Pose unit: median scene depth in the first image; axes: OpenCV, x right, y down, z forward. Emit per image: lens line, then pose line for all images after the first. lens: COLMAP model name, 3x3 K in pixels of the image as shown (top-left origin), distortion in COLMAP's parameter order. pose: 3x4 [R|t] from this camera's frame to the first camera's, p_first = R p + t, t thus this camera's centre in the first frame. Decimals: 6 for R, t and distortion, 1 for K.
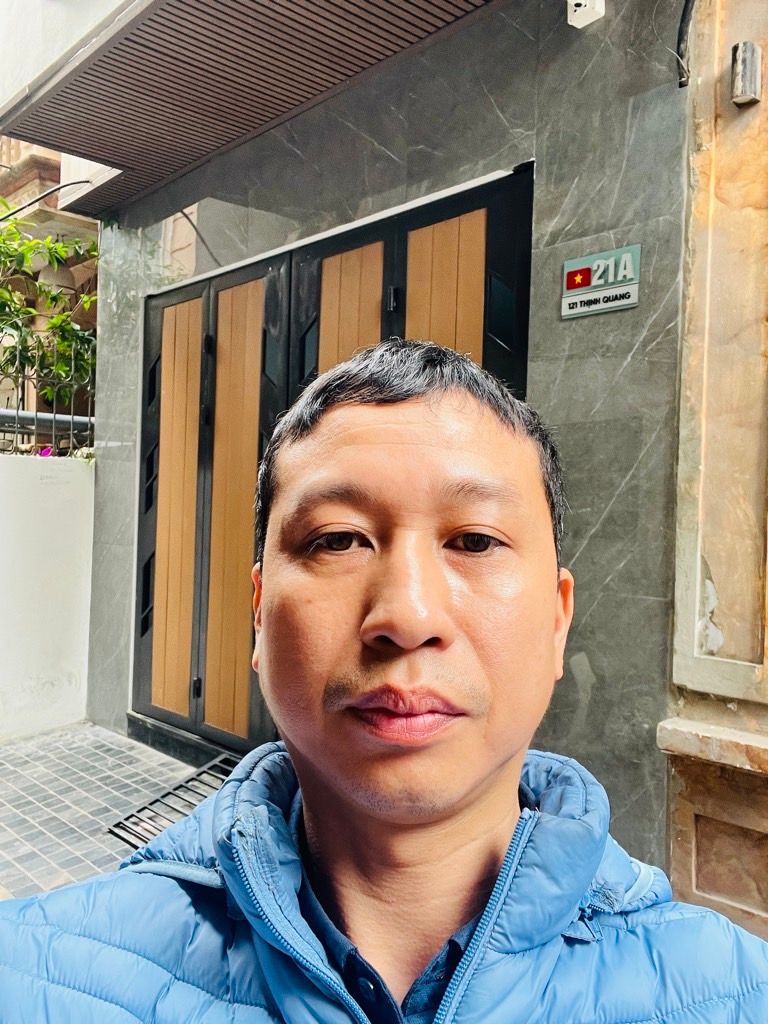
lens RADIAL K [[900.5, 0, 384.0], [0, 900.5, 512.0], [0, 0, 1]] dist [0.049074, -0.001488]
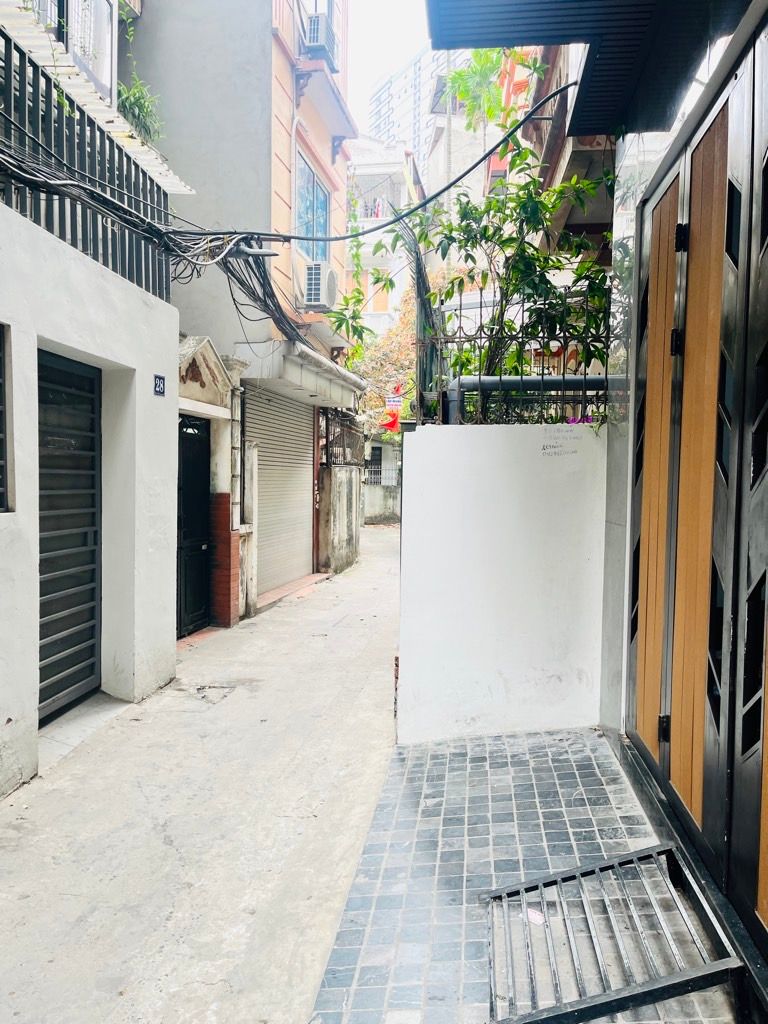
lens RADIAL K [[776.8, 0, 384.0], [0, 776.8, 512.0], [0, 0, 1]] dist [0.030615, -0.002455]
pose [[0.666497, 0.011564, -0.745418, 0.118871], [0.005860, 0.999768, 0.020749, 0.013235], [0.745484, -0.018197, 0.666275, 0.505078]]
